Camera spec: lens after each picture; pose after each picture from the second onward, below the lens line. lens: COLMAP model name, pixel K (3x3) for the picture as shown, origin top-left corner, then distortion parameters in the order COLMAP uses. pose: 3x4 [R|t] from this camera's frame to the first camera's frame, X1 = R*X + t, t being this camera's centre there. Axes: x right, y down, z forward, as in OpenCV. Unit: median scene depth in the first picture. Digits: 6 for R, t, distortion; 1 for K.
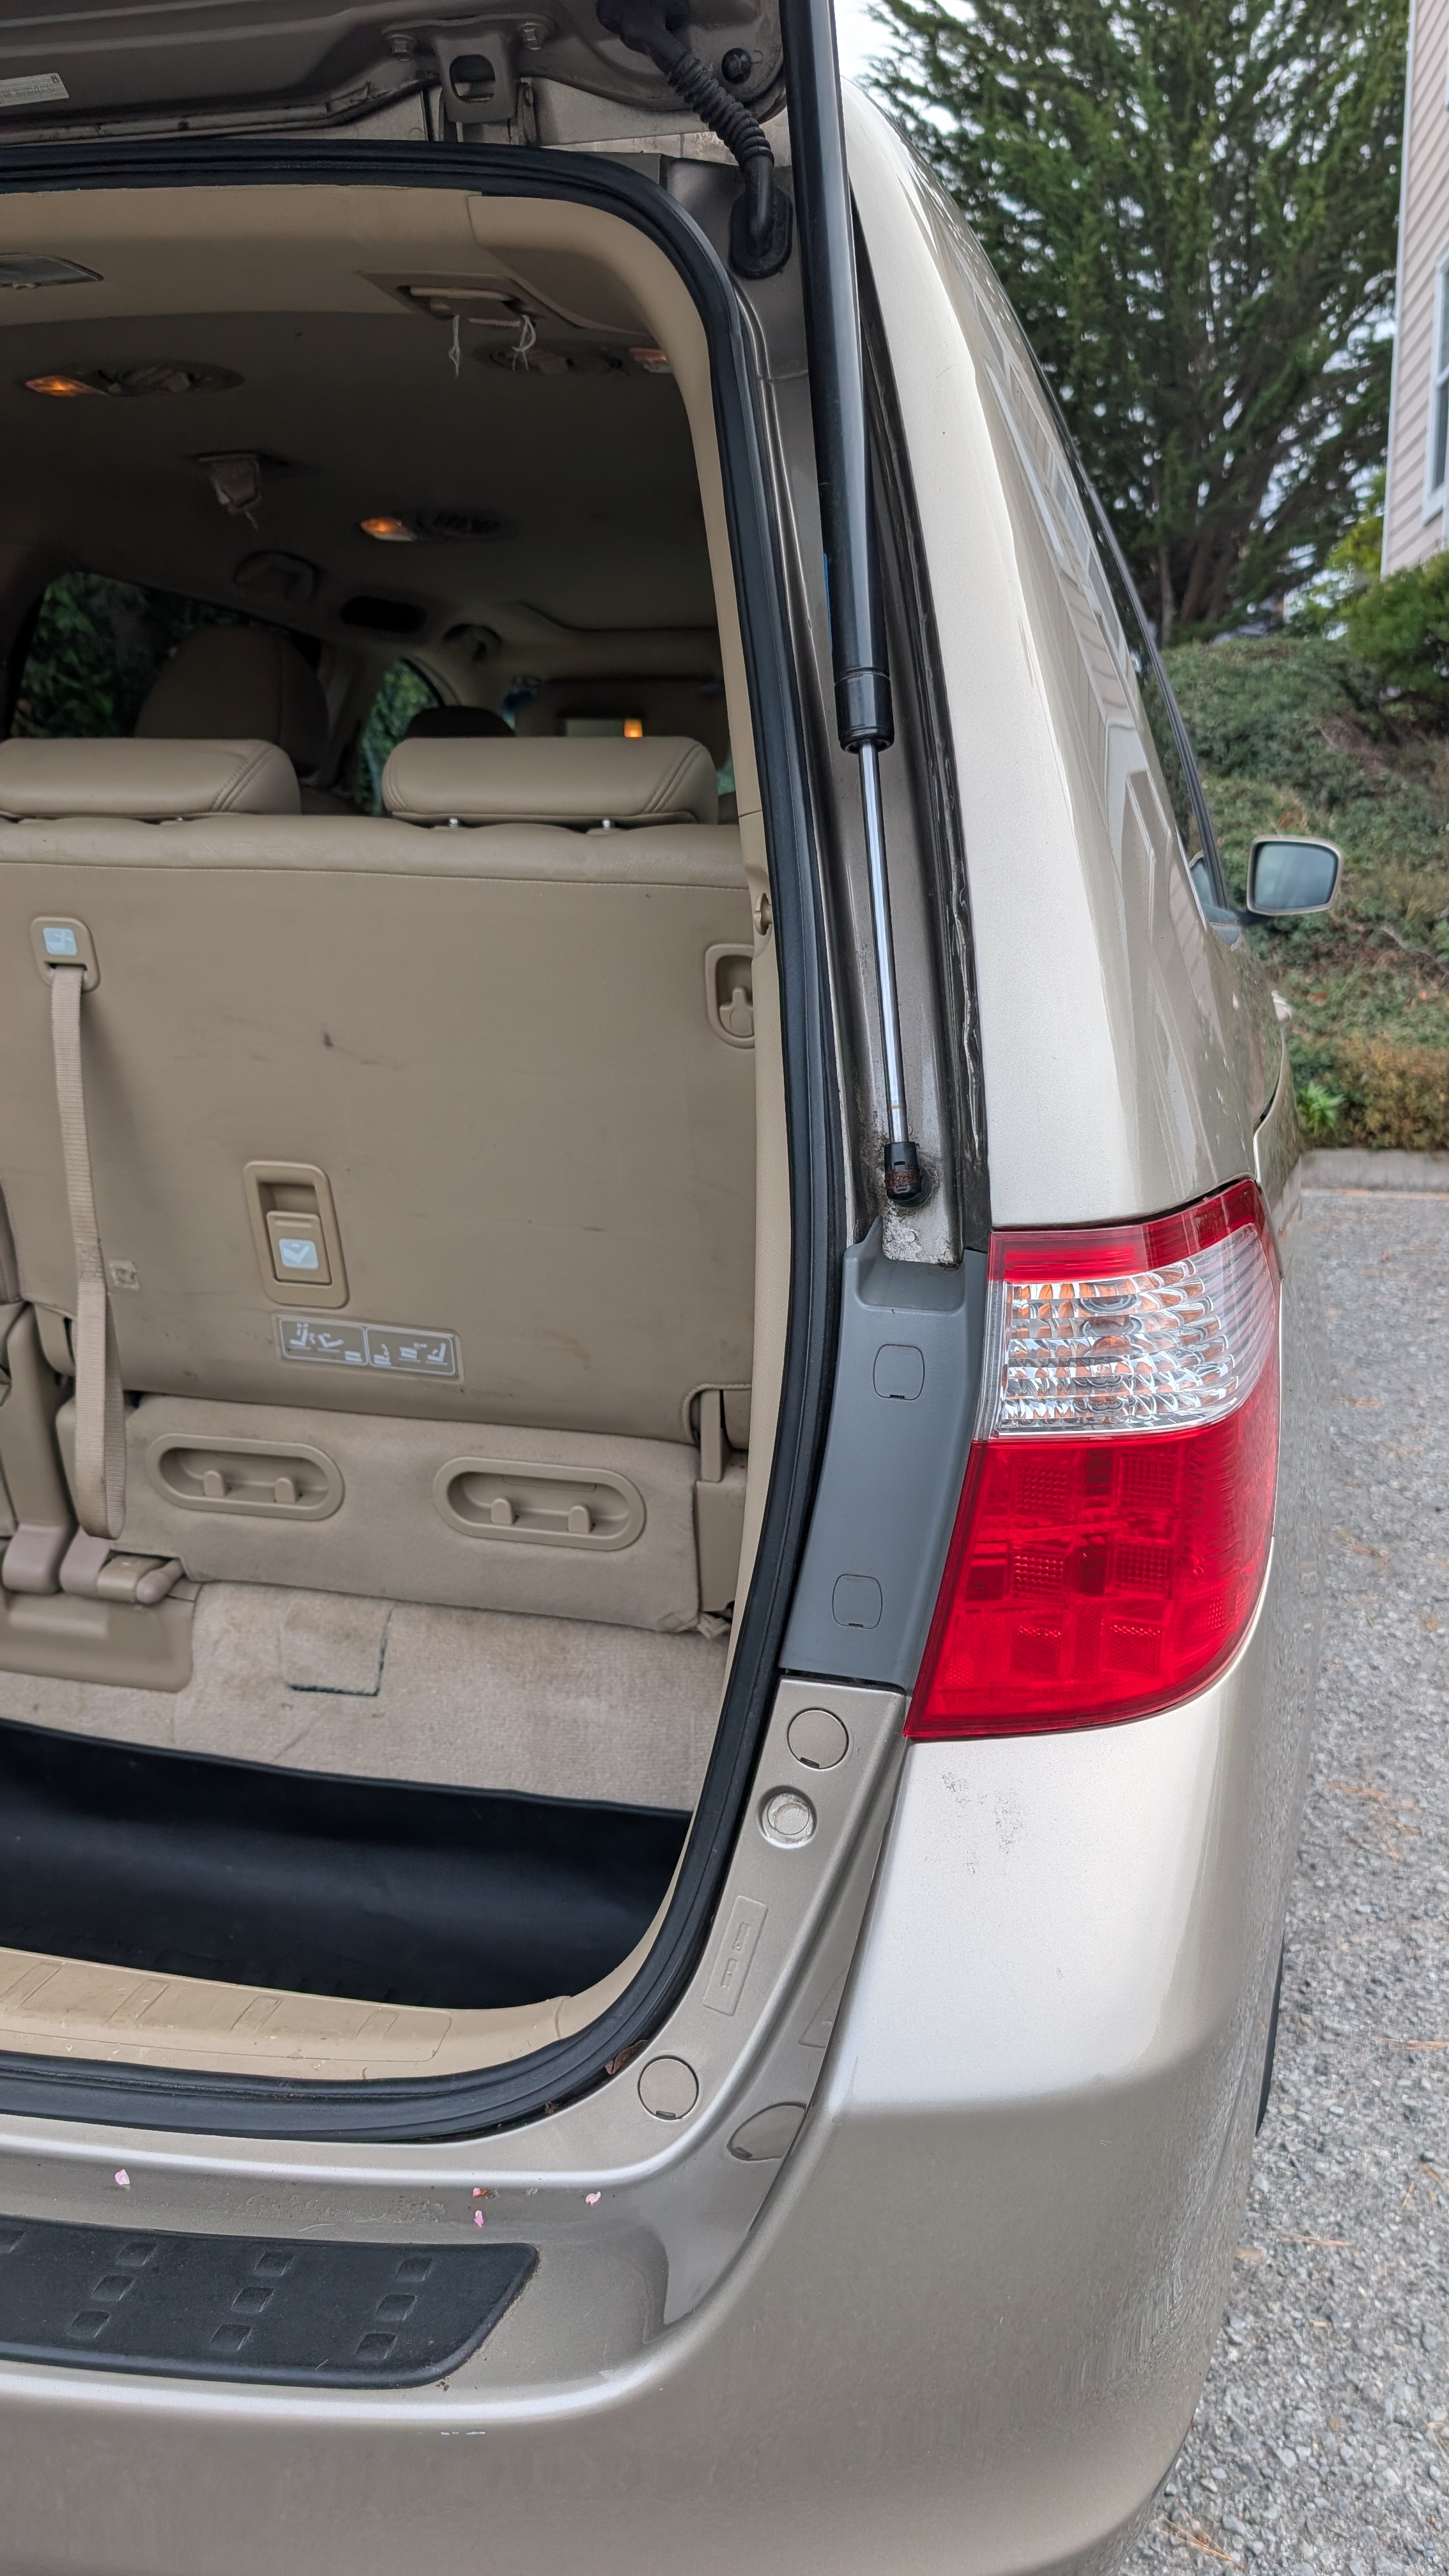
lens RADIAL K [[1945.8, 0, 723.1], [0, 1945.8, 1286.7], [0, 0, 1]] dist [-0.007993, -0.007295]
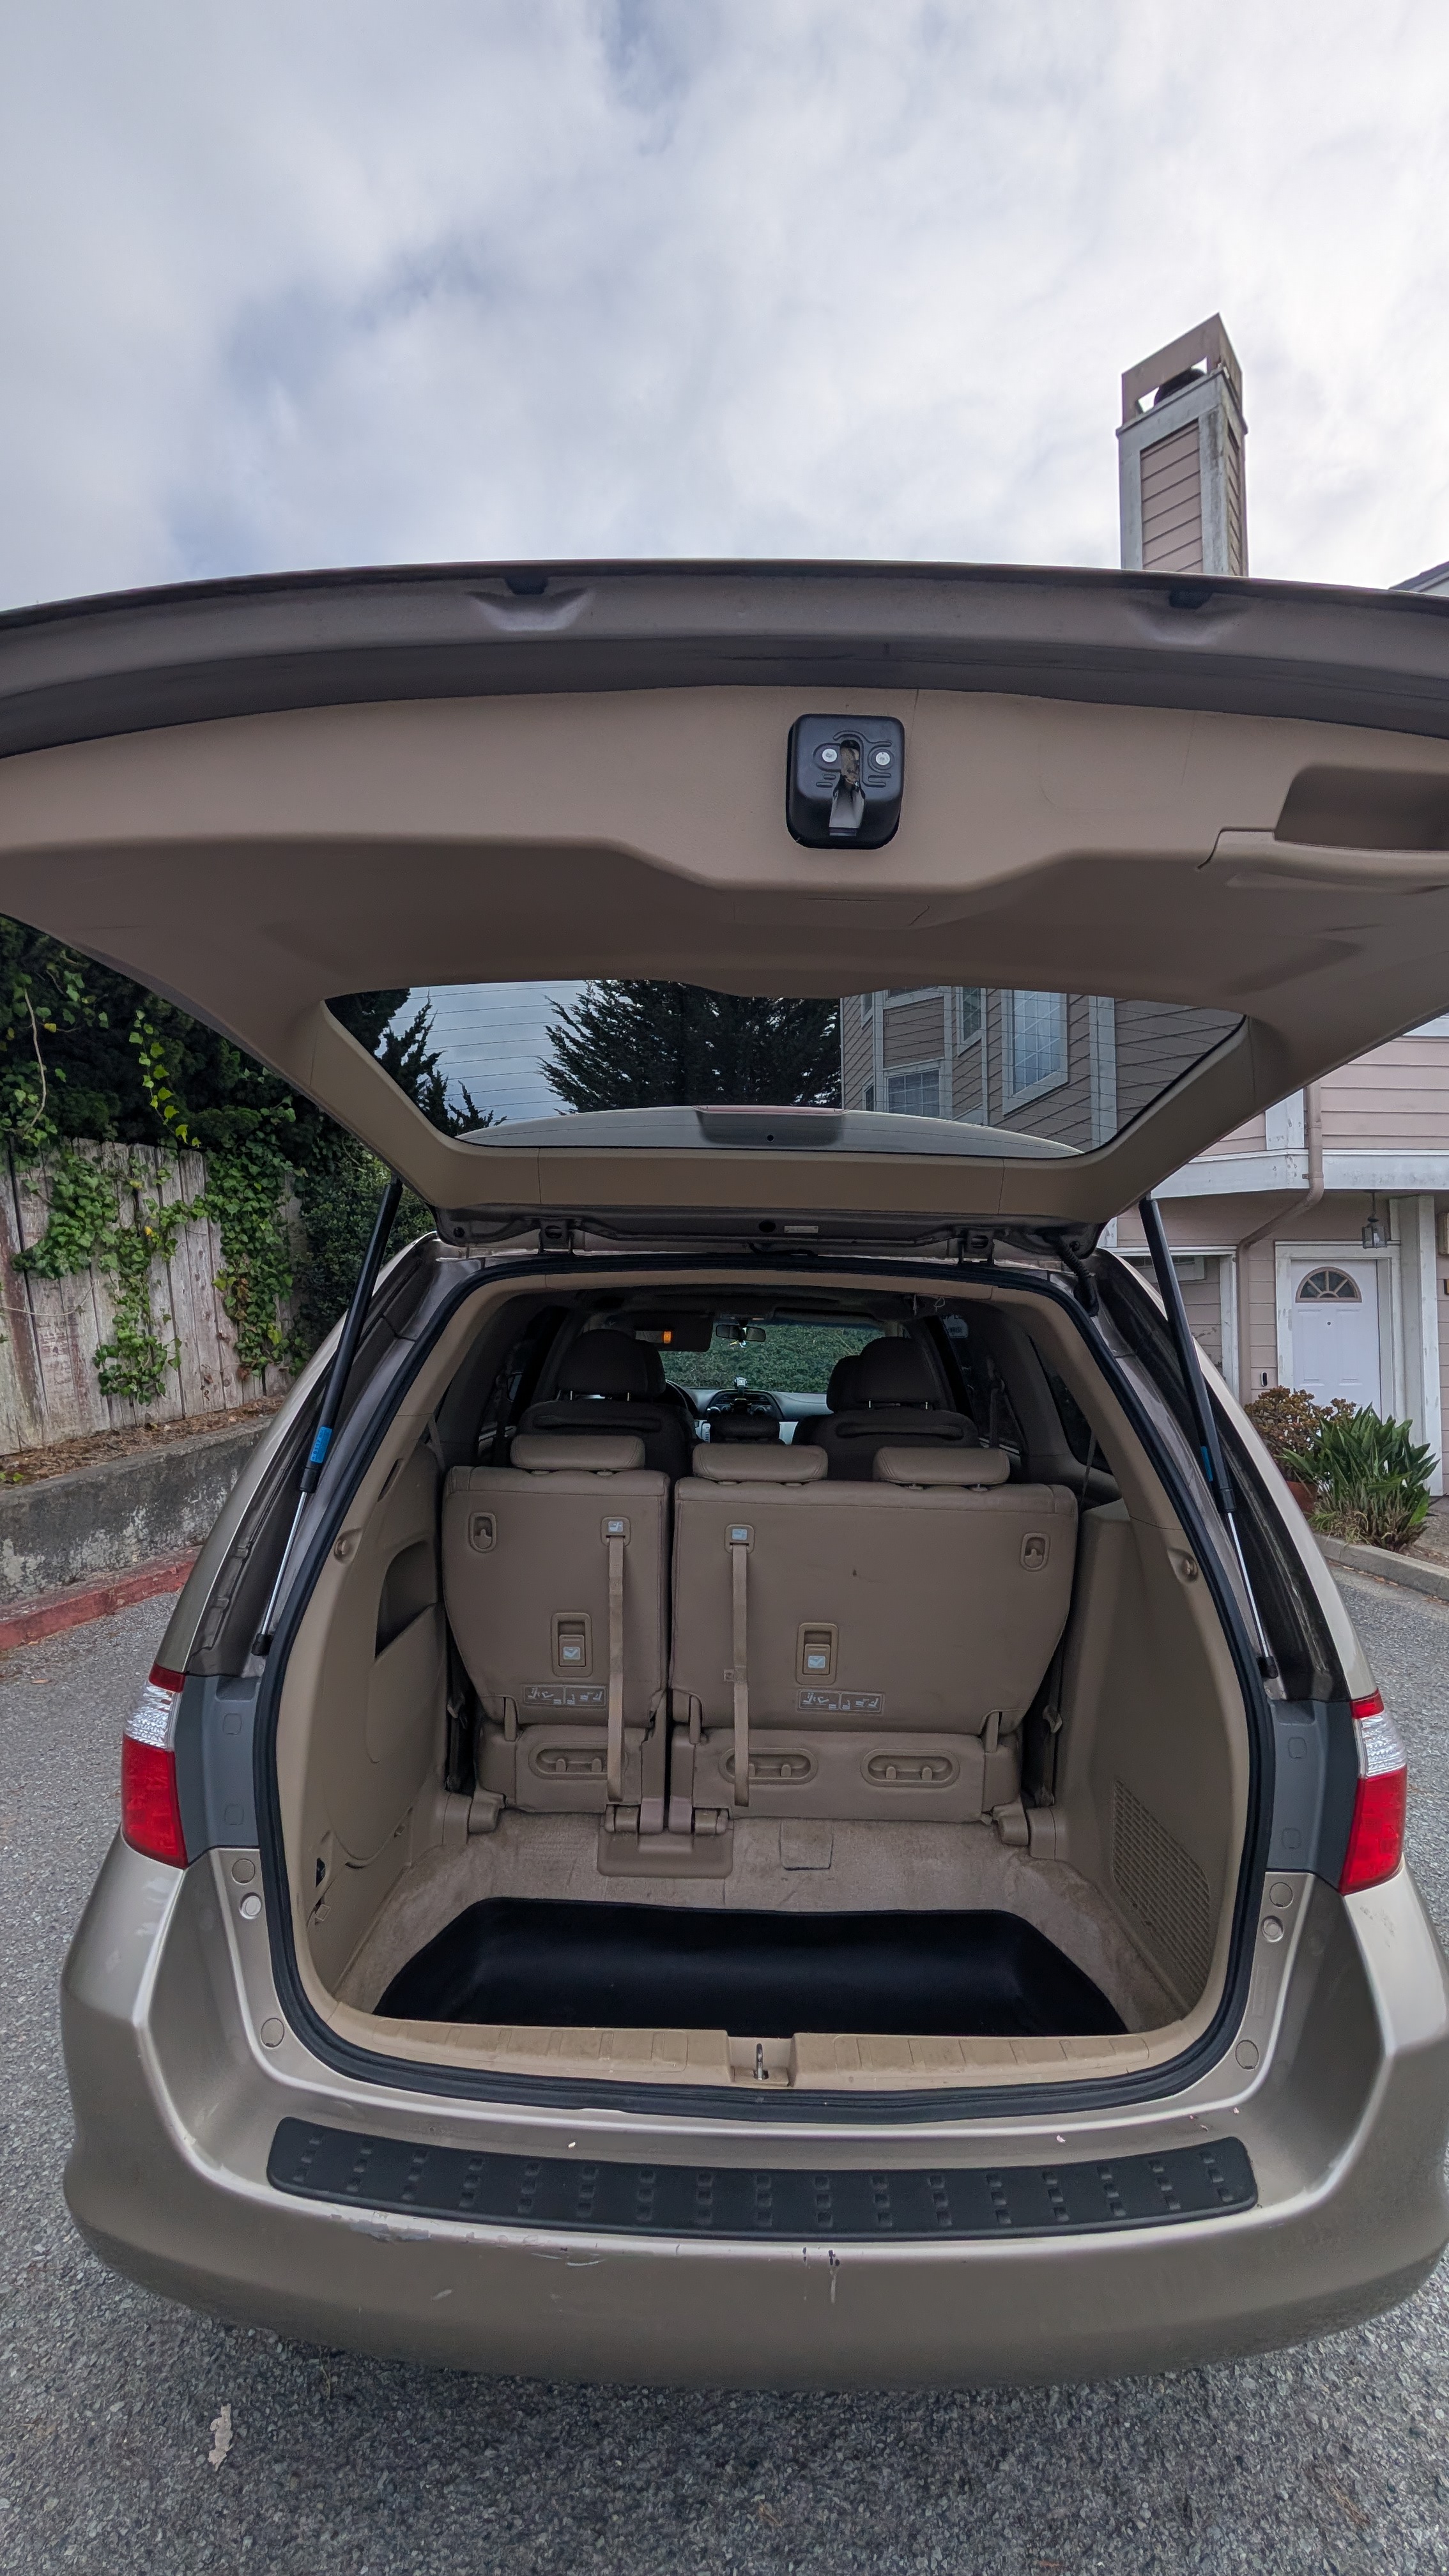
lens RADIAL K [[982.9, 0, 735.7], [0, 982.9, 1266.5], [0, 0, 1]] dist [-0.012076, -0.000341]
pose [[0.970374, 0.021982, 0.240606, -0.572761], [0.043633, 0.963534, -0.264003, -0.157462], [-0.237635, 0.266680, 0.934029, -0.175004]]
